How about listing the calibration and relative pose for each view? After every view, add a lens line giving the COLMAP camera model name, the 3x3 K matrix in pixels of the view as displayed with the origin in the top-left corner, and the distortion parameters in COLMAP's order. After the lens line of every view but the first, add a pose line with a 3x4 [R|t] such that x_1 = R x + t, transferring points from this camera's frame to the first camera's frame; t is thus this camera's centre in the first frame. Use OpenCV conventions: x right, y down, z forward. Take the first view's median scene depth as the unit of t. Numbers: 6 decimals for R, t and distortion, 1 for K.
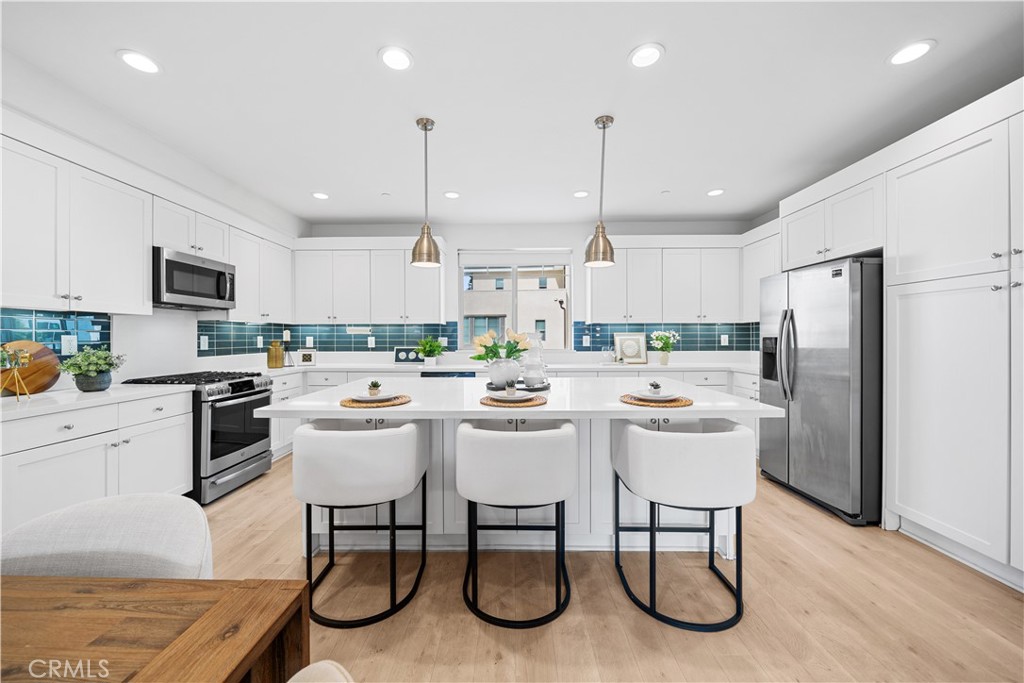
lens RADIAL K [[375.6, 0, 508.1], [0, 375.6, 342.1], [0, 0, 1]] dist [-0.005144, -0.000154]
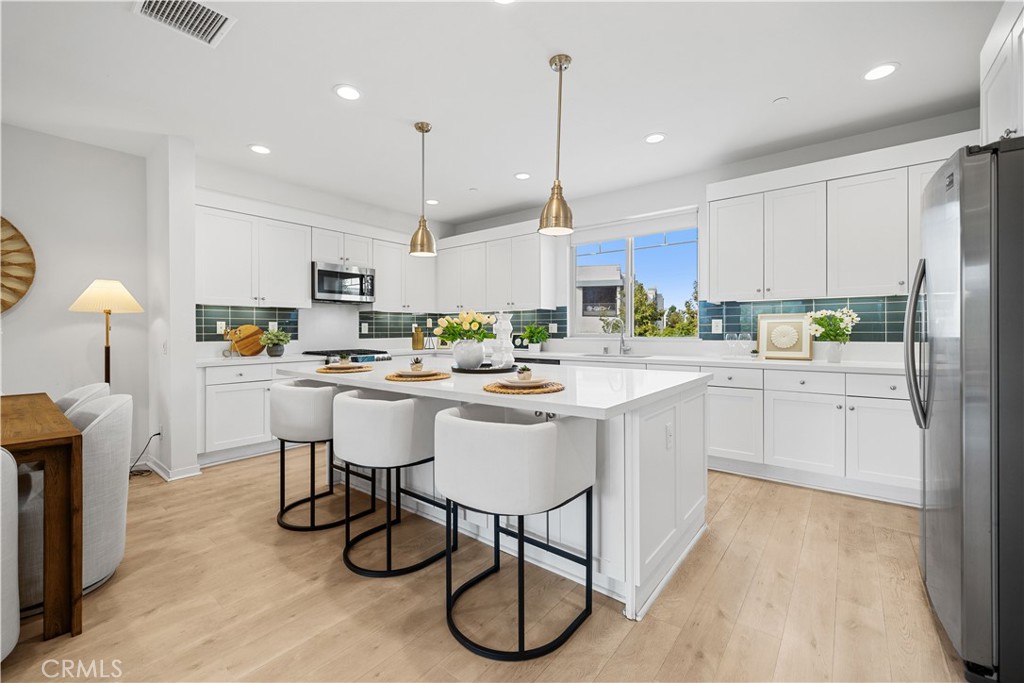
lens RADIAL K [[424.0, 0, 513.7], [0, 424.0, 333.7], [0, 0, 1]] dist [-0.007728, 0.001689]
pose [[0.791163, 0.004468, -0.611589, 0.545375], [-0.005790, 0.999983, -0.000184, 0.018780], [0.611578, 0.003687, 0.791175, 0.128187]]
